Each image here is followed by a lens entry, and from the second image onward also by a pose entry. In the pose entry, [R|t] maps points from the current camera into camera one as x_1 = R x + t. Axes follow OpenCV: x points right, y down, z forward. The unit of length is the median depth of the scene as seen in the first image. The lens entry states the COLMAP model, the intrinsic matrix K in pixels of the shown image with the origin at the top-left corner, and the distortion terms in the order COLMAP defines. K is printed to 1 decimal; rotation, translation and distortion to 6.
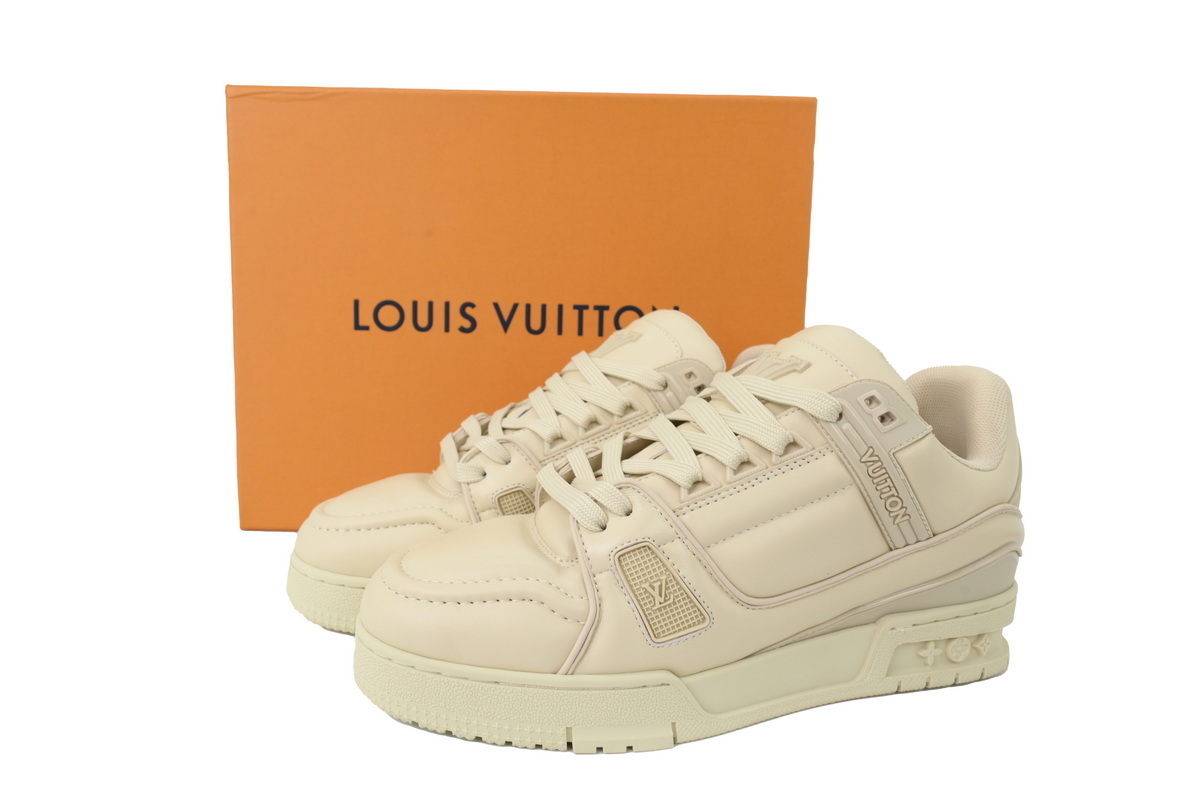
lens RADIAL K [[883.6, 0, 600.0], [0, 883.6, 400.0], [0, 0, 1]] dist [0.003395, 0.000360]
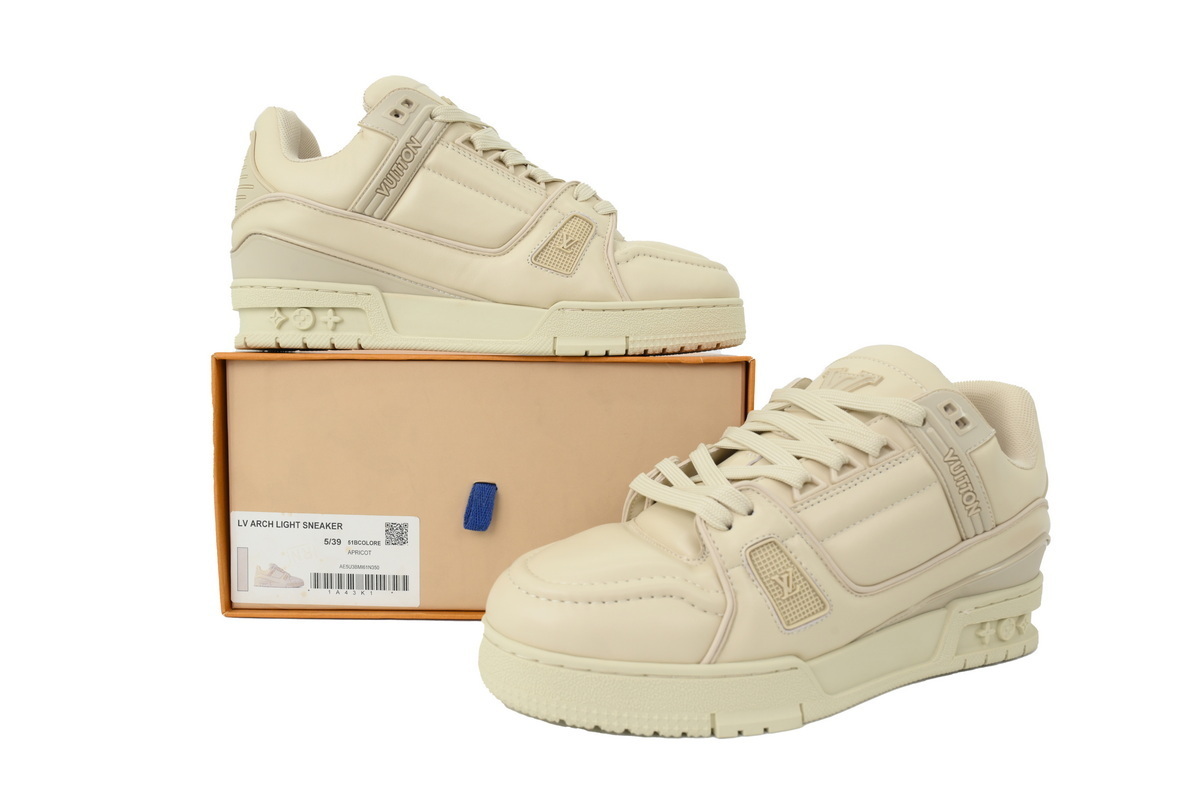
lens RADIAL K [[883.6, 0, 600.0], [0, 883.6, 400.0], [0, 0, 1]] dist [0.003395, 0.000360]
pose [[0.985474, -0.008617, 0.169605, -0.332254], [0.016890, 0.998733, -0.047399, 0.037669], [-0.168982, 0.049575, 0.984372, -0.046704]]
